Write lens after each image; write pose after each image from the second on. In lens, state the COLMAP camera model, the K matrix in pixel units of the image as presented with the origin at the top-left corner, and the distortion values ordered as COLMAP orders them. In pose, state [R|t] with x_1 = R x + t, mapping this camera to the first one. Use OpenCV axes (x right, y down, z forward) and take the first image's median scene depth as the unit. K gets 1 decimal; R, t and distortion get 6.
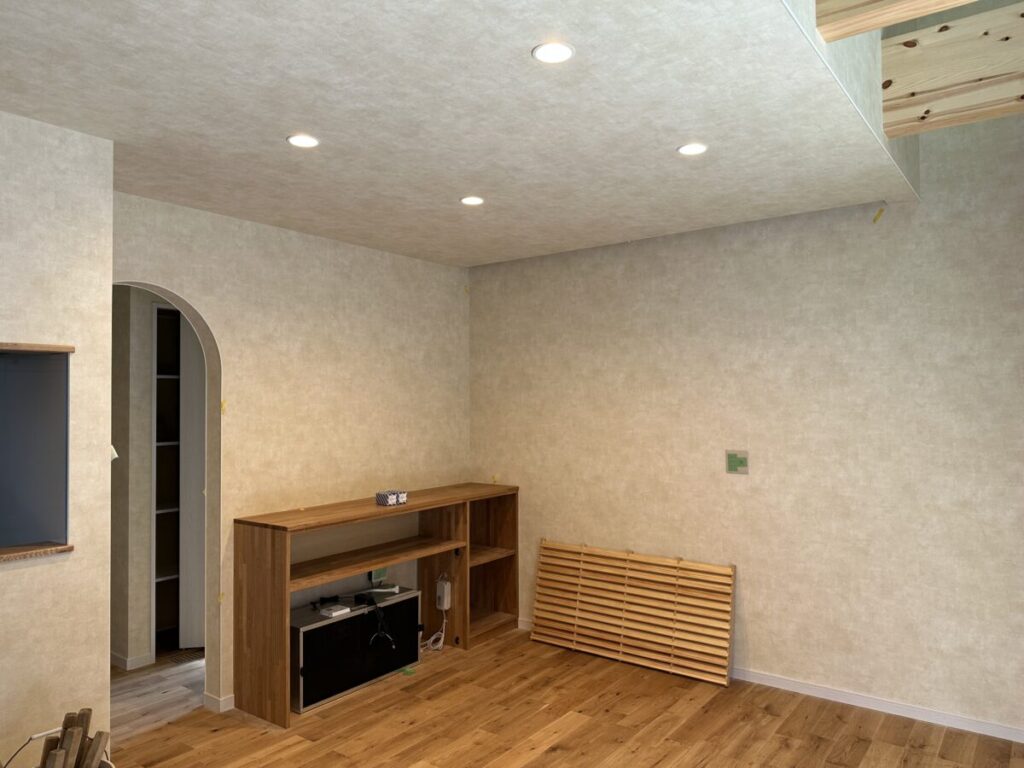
lens RADIAL K [[723.6, 0, 515.1], [0, 723.6, 376.5], [0, 0, 1]] dist [0.038347, -0.048077]
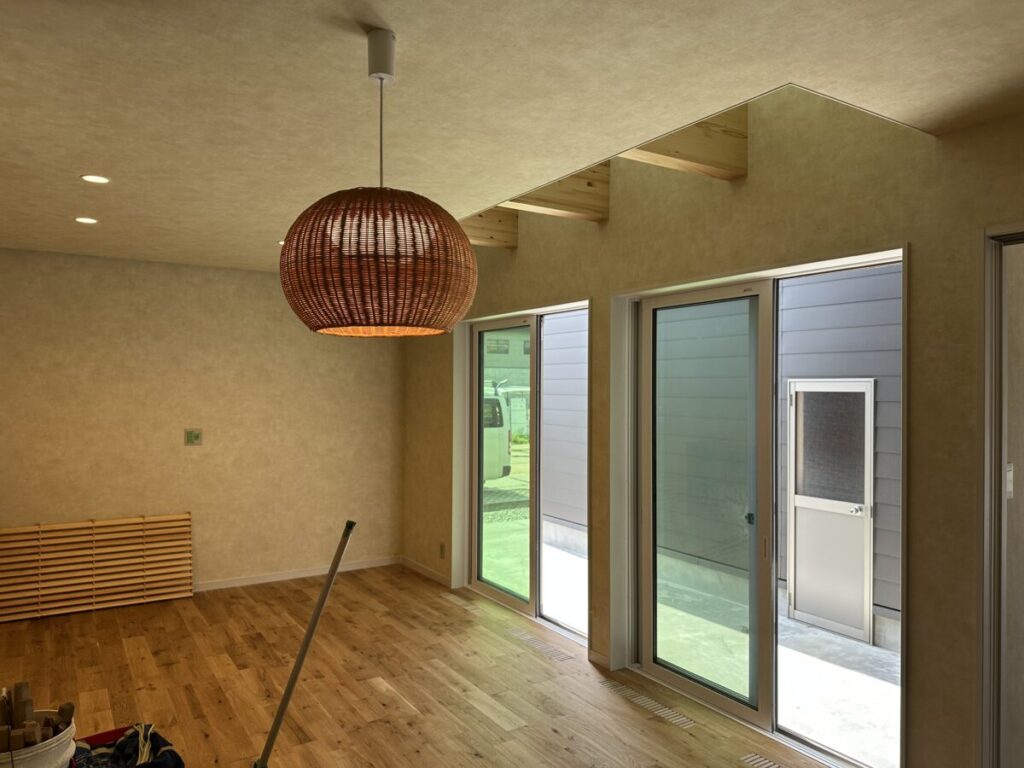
lens RADIAL K [[723.6, 0, 519.3], [0, 723.6, 376.9], [0, 0, 1]] dist [0.038347, -0.048077]
pose [[0.351280, 0.023123, 0.935985, -0.808367], [-0.040557, 0.999132, -0.009462, -0.008406], [-0.935391, -0.034637, 0.351913, -0.063968]]
